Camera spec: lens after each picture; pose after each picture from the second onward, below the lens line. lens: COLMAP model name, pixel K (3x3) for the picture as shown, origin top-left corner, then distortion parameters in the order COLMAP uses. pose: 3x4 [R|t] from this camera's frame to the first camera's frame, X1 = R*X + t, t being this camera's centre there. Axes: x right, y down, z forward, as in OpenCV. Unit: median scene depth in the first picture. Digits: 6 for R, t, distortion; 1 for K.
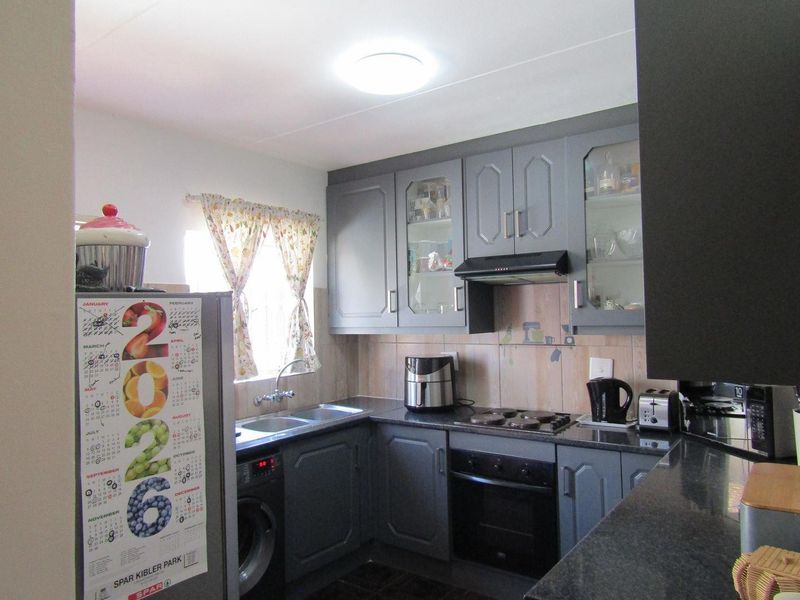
lens RADIAL K [[567.7, 0, 400.6], [0, 567.7, 301.2], [0, 0, 1]] dist [-0.010262, 0.005237]
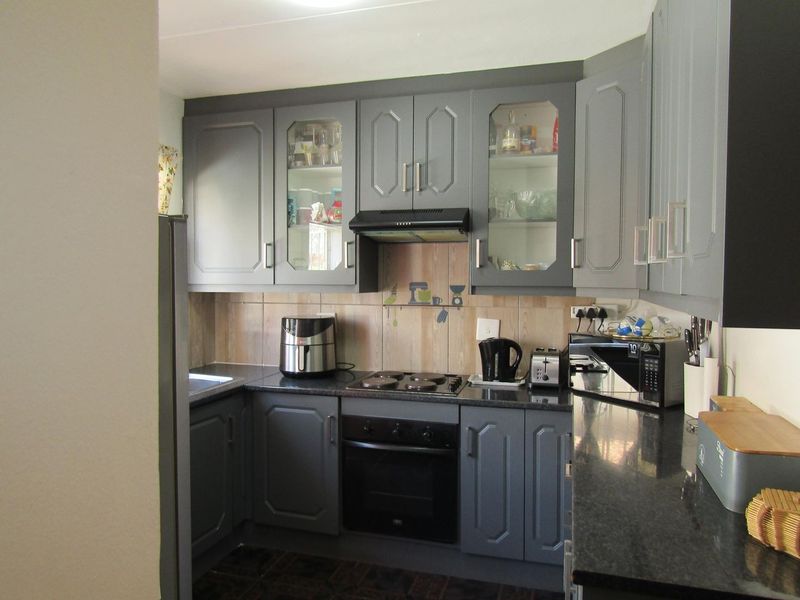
lens RADIAL K [[567.7, 0, 400.6], [0, 567.7, 301.2], [0, 0, 1]] dist [-0.010262, 0.005237]
pose [[0.940256, 0.013048, 0.340218, -0.133203], [-0.032438, 0.998153, 0.051368, 0.021469], [-0.338919, -0.059335, 0.938943, 0.103084]]
